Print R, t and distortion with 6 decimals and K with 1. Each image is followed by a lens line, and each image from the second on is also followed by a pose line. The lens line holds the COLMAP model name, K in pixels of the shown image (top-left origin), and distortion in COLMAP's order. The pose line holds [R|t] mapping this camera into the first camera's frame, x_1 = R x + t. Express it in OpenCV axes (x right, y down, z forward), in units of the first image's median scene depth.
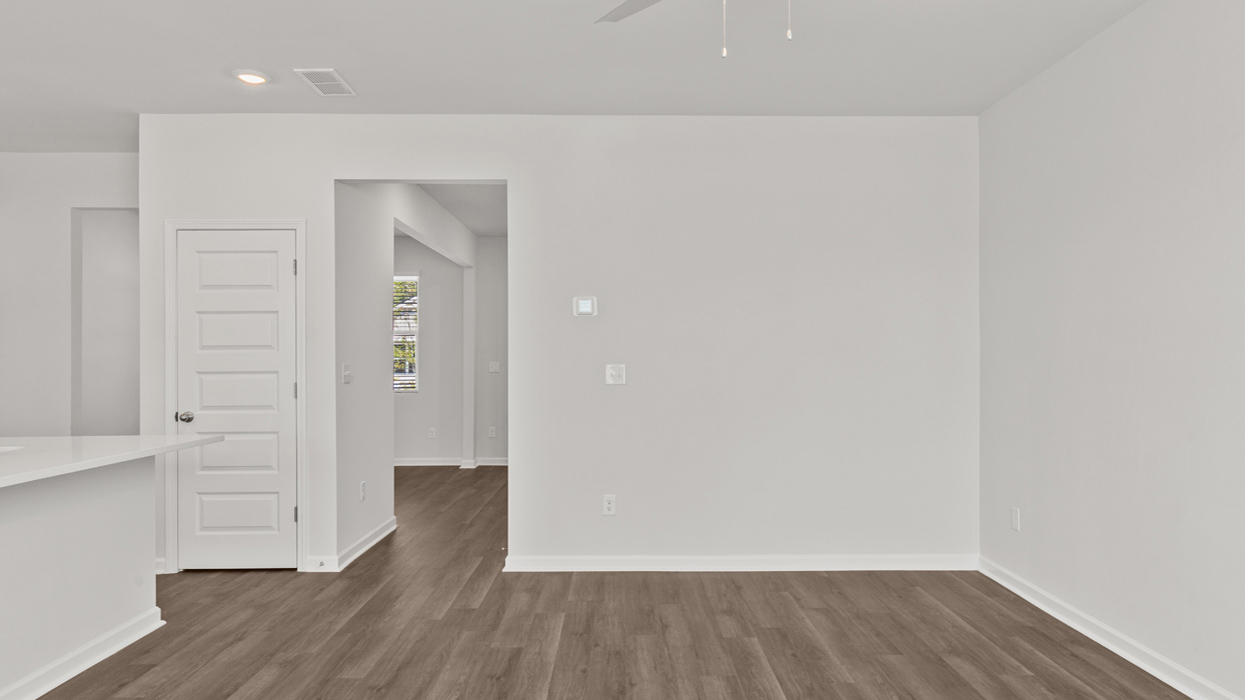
lens RADIAL K [[794.1, 0, 622.5], [0, 794.1, 350.0], [0, 0, 1]] dist [-0.004207, 0.000067]
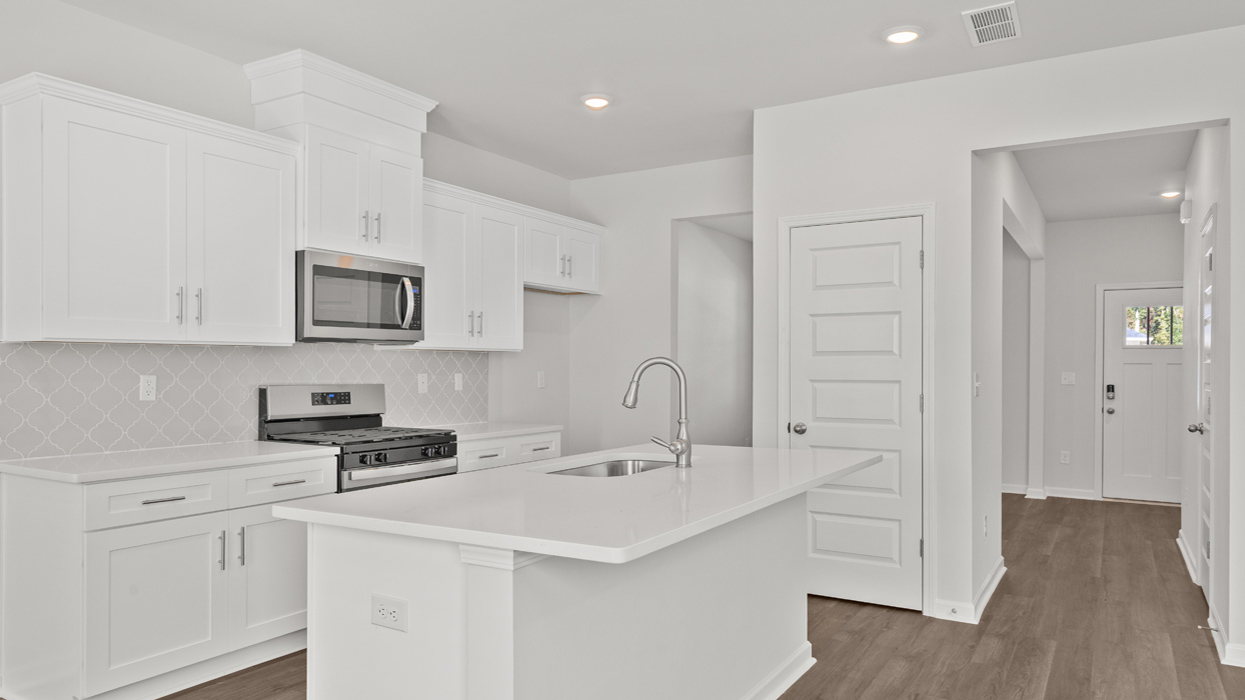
lens RADIAL K [[803.3, 0, 619.2], [0, 803.3, 358.4], [0, 0, 1]] dist [0.005757, 0.000412]
pose [[0.843565, -0.000089, -0.537028, -0.222236], [-0.000585, 0.999999, -0.001085, 0.003553], [0.537027, 0.001229, 0.843564, 0.092442]]
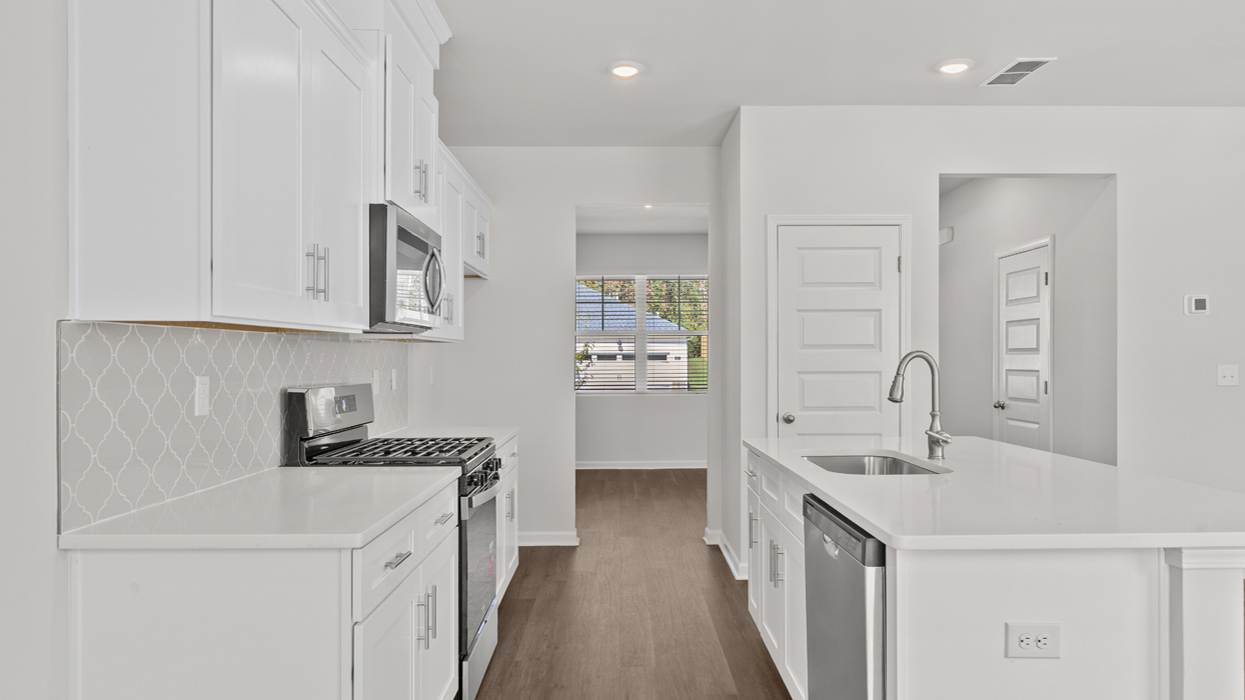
lens RADIAL K [[796.5, 0, 619.5], [0, 796.5, 370.3], [0, 0, 1]] dist [-0.023195, 0.000326]
pose [[0.999772, 0.002821, -0.021156, -0.733931], [-0.002309, 0.999705, 0.024172, 0.002833], [0.021218, -0.024118, 0.999484, 0.017441]]
